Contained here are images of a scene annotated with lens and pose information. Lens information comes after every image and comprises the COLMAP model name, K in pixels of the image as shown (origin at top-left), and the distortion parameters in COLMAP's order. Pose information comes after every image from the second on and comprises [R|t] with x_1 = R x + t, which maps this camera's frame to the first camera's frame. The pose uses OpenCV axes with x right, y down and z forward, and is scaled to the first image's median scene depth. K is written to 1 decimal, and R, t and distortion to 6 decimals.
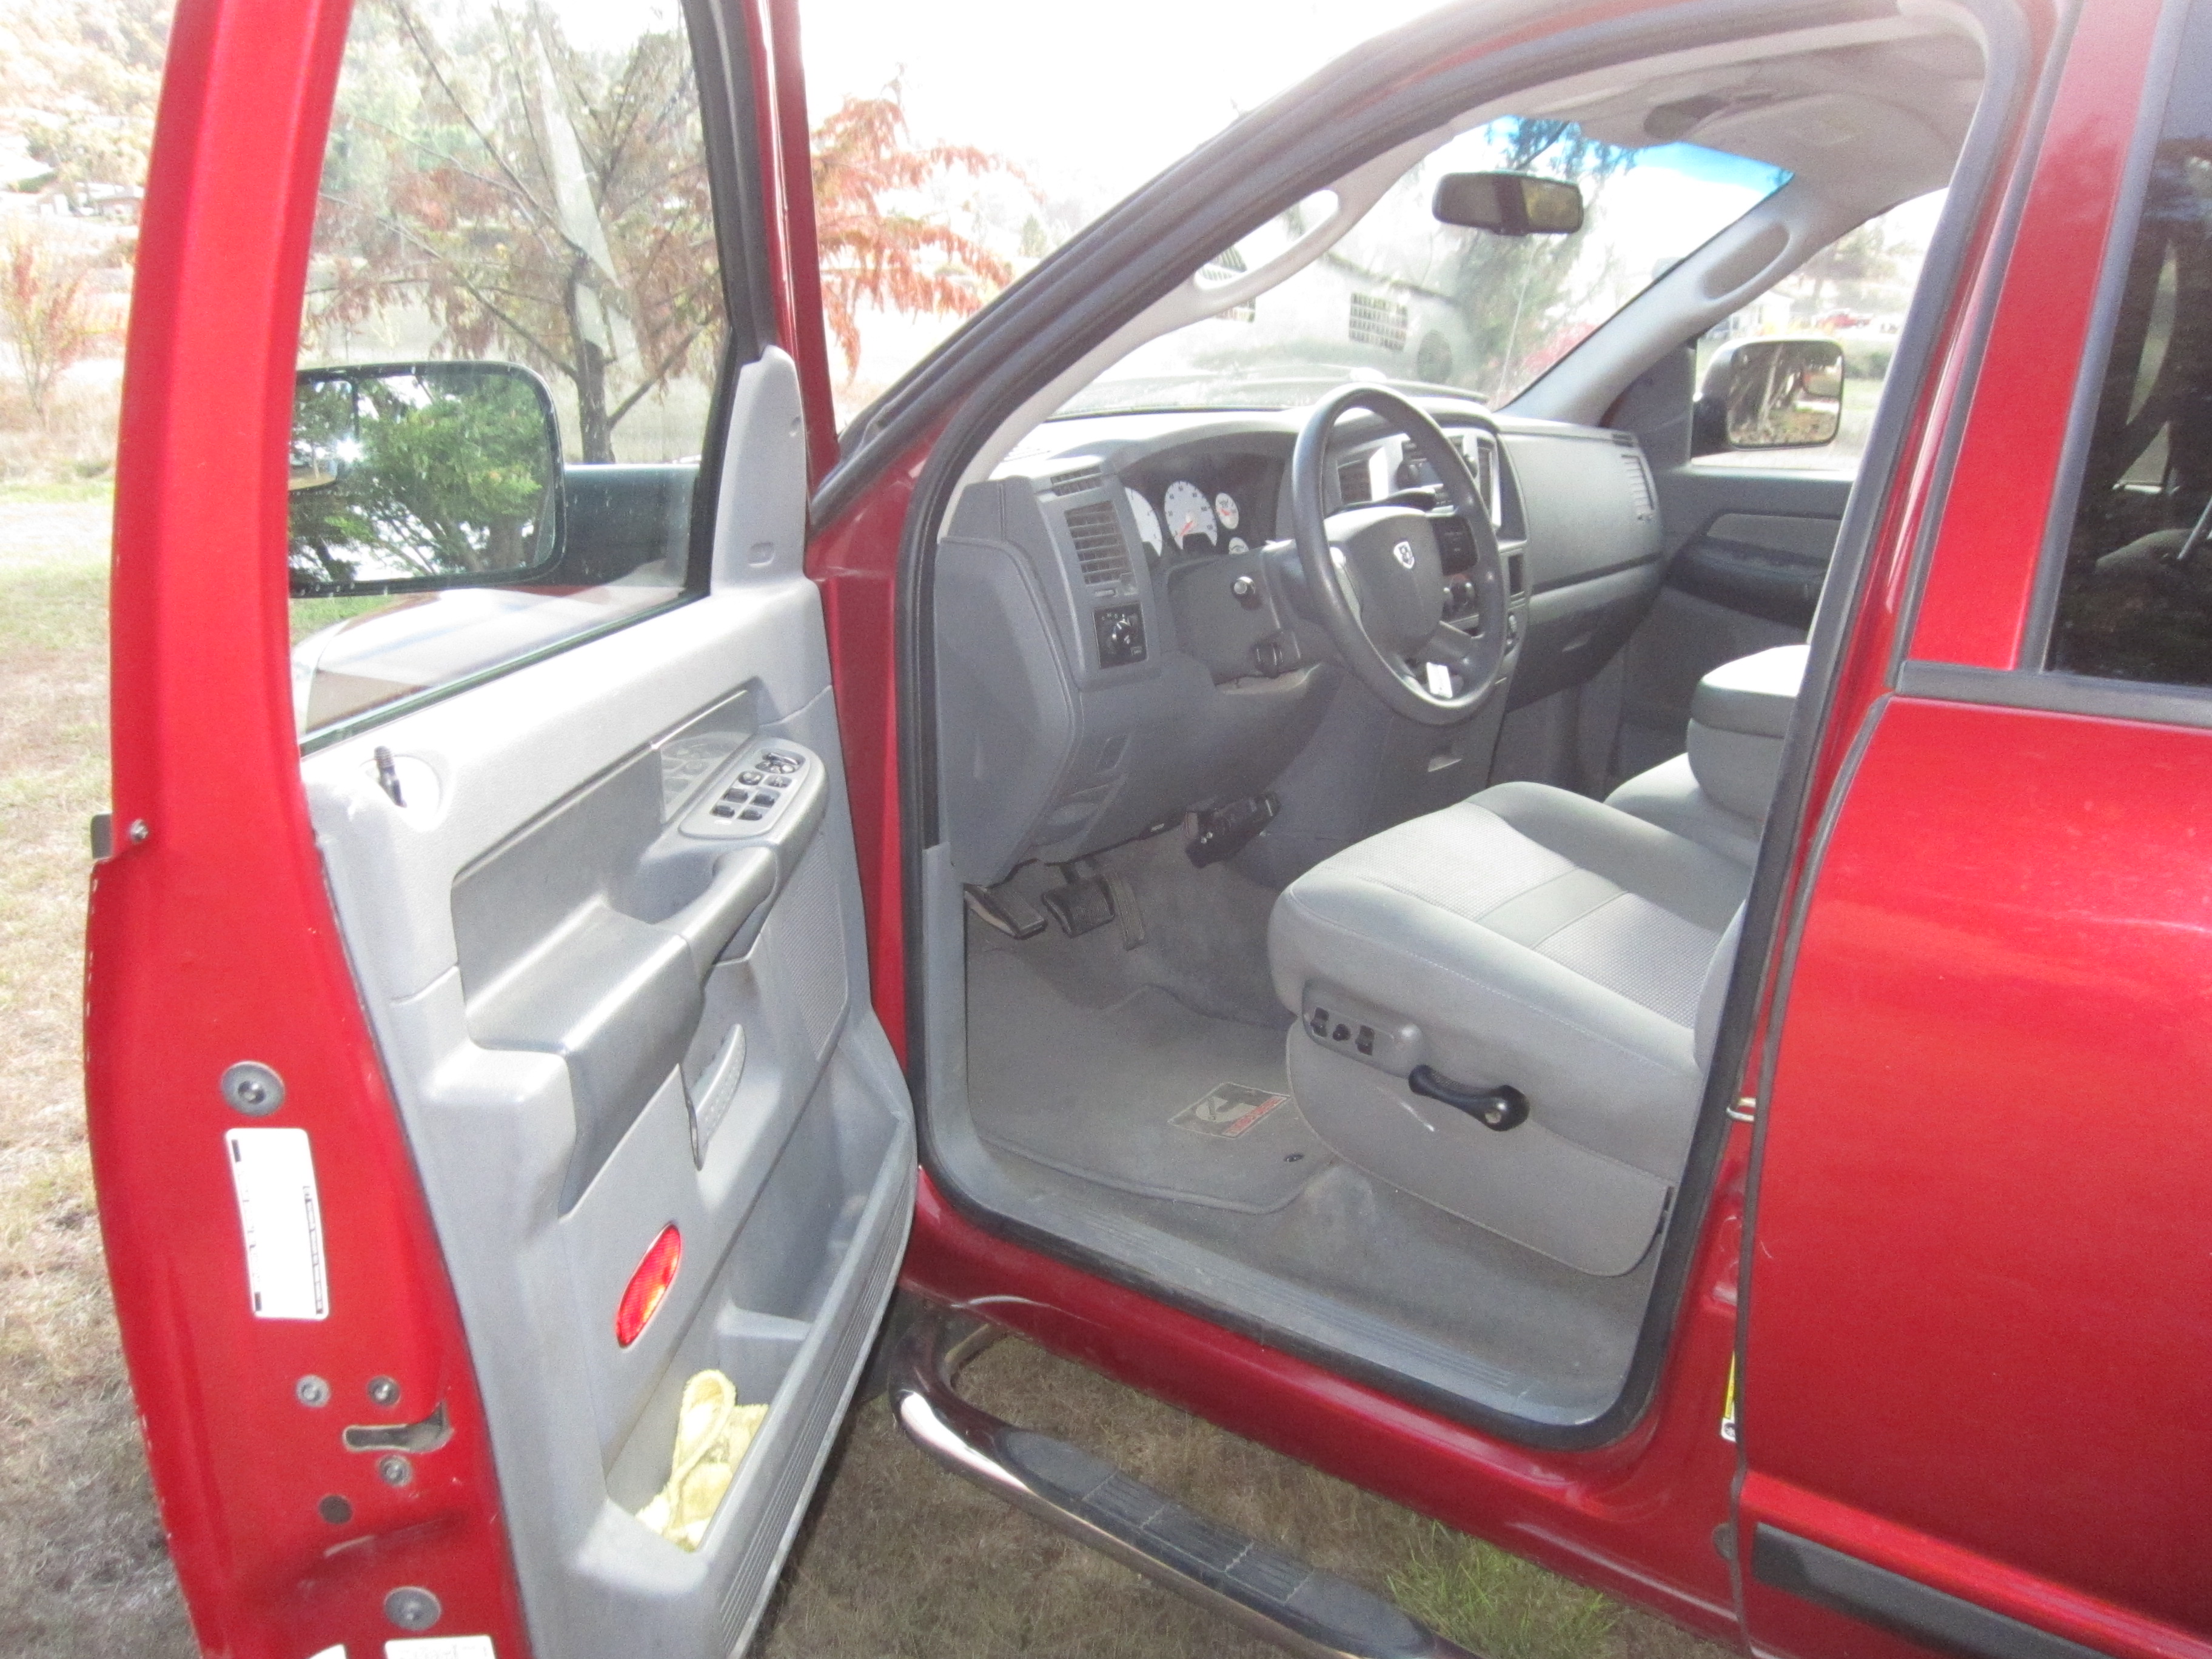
lens RADIAL K [[1877.8, 0, 1072.4], [0, 1877.8, 828.0], [0, 0, 1]] dist [-0.060119, 0.040411]
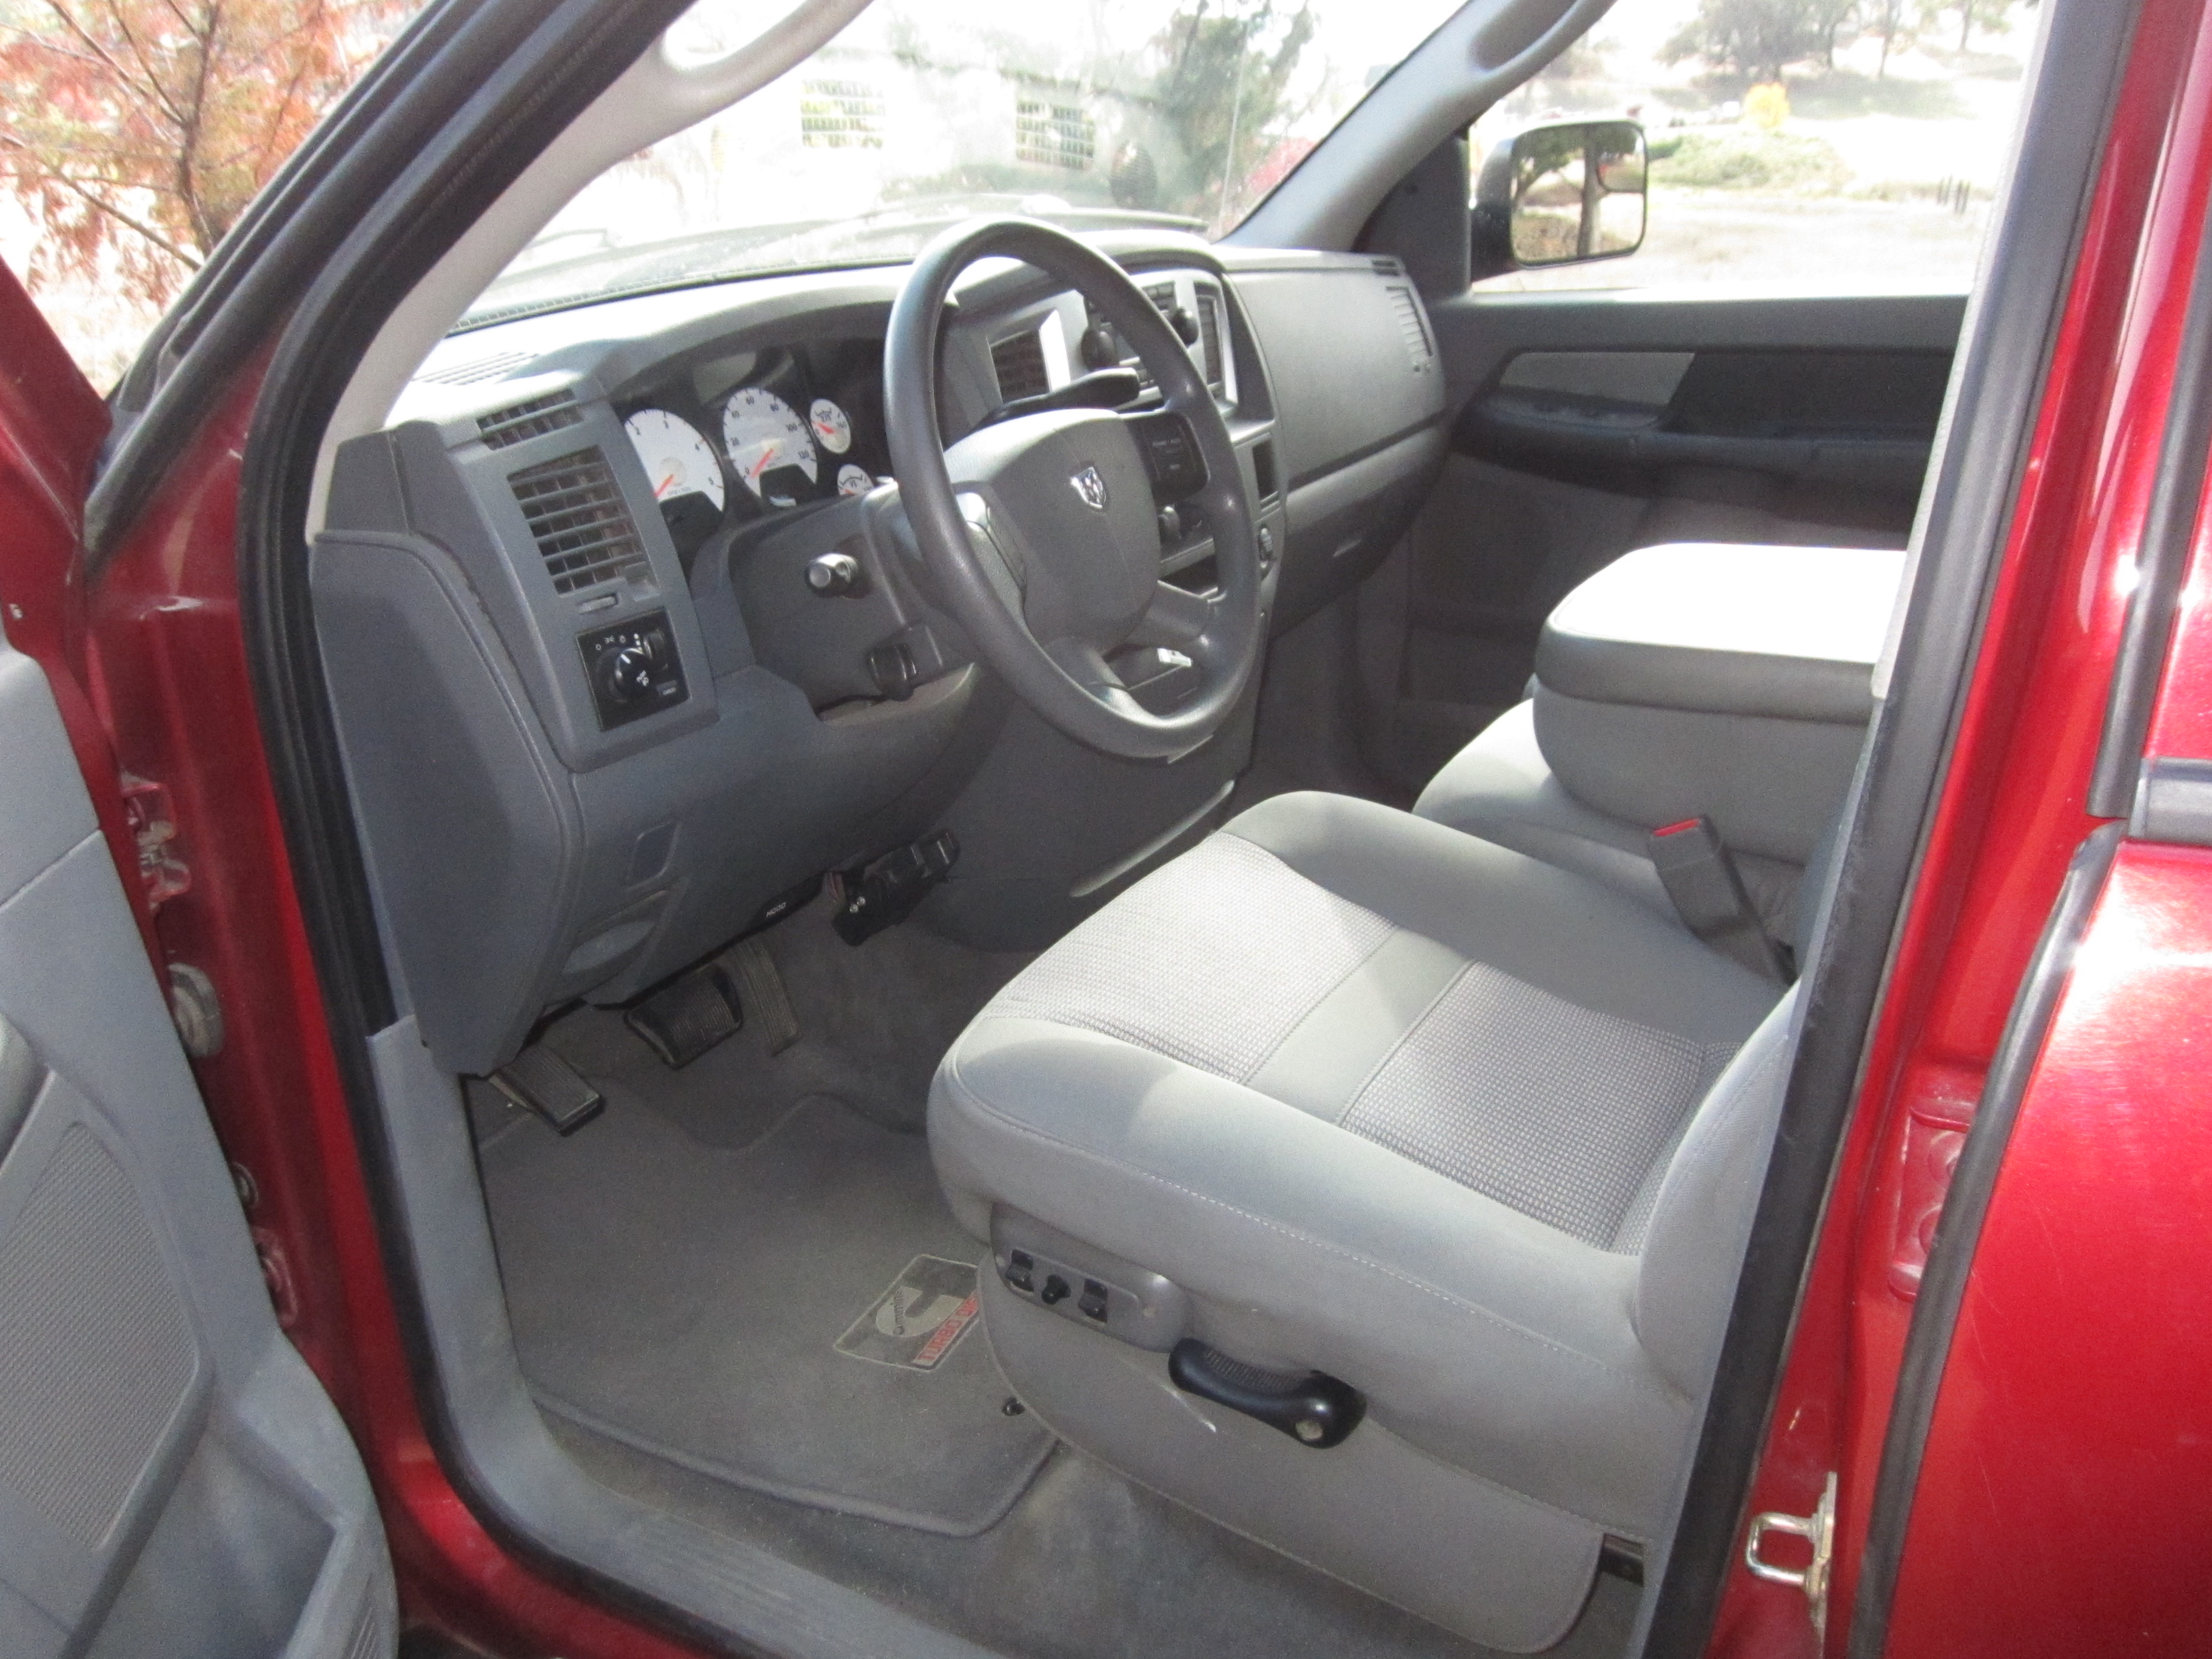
lens RADIAL K [[1877.8, 0, 1072.4], [0, 1877.8, 828.0], [0, 0, 1]] dist [-0.060119, 0.040411]
pose [[0.987983, -0.105475, 0.112976, 0.080066], [0.096414, 0.991885, 0.082881, -0.077492], [-0.120801, -0.070992, 0.990135, 0.335336]]
